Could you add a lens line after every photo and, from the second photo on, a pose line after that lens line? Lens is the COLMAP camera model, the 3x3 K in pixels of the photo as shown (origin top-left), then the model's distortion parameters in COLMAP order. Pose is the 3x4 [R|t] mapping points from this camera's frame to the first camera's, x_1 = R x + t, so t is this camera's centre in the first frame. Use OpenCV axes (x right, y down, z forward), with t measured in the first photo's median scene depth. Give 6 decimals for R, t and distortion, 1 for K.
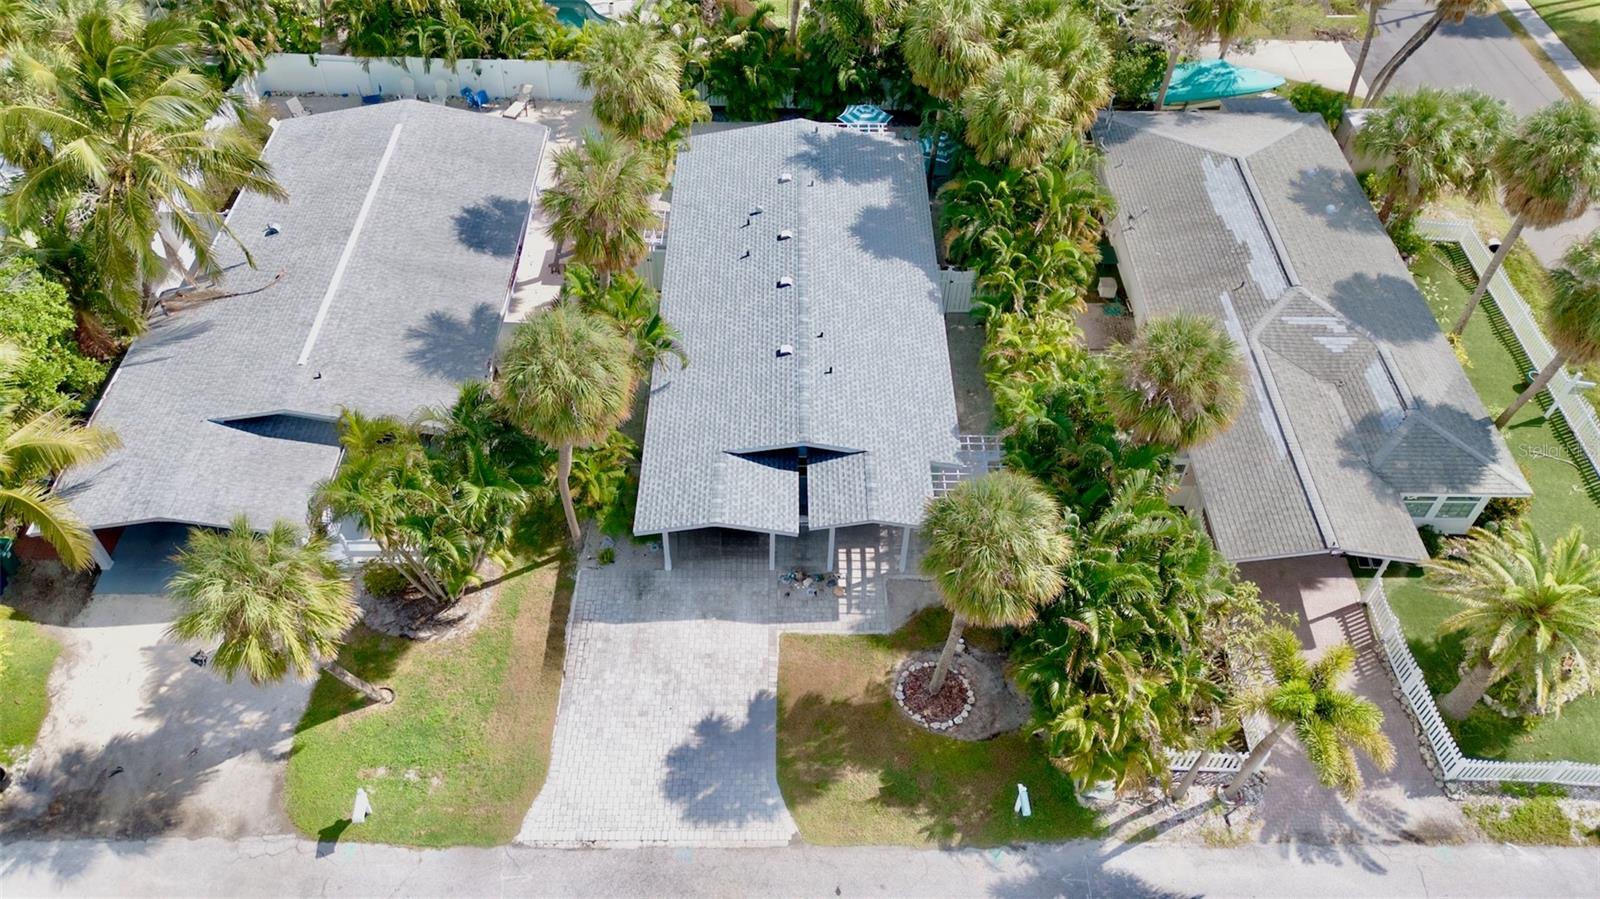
lens RADIAL K [[1193.5, 0, 800.0], [0, 1193.5, 449.5], [0, 0, 1]] dist [0.015456, -0.002996]
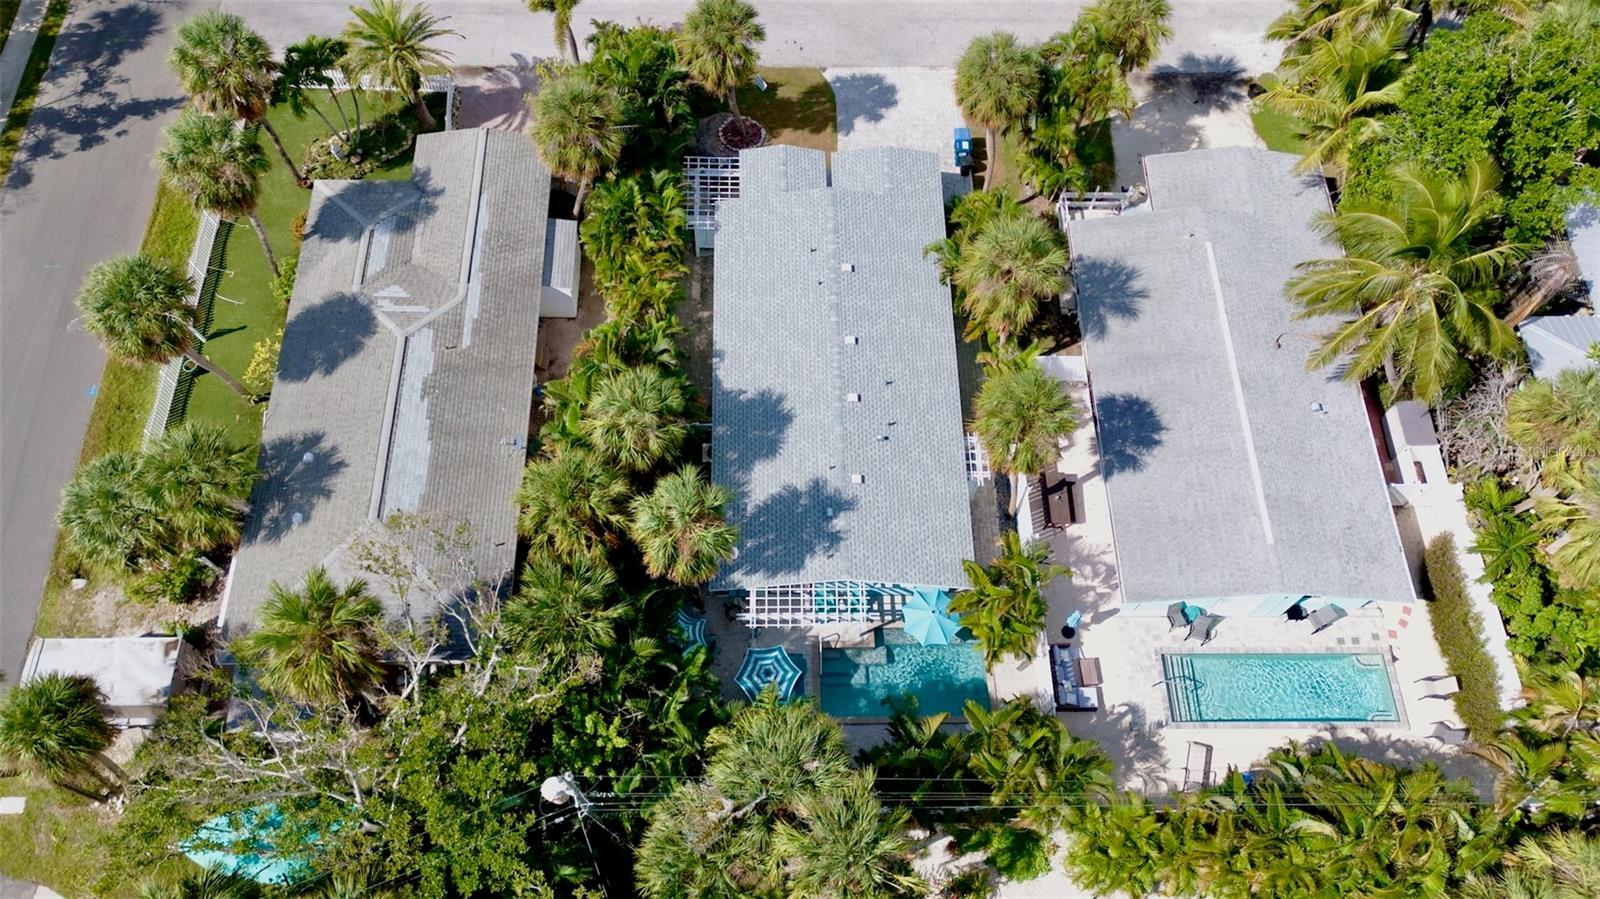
lens RADIAL K [[1193.5, 0, 800.0], [0, 1193.5, 449.5], [0, 0, 1]] dist [0.015456, -0.002996]
pose [[-0.998313, -0.012821, -0.056634, 0.123224], [-0.048621, -0.348653, 0.935990, -1.526999], [-0.031746, 0.937164, 0.347441, 0.847054]]
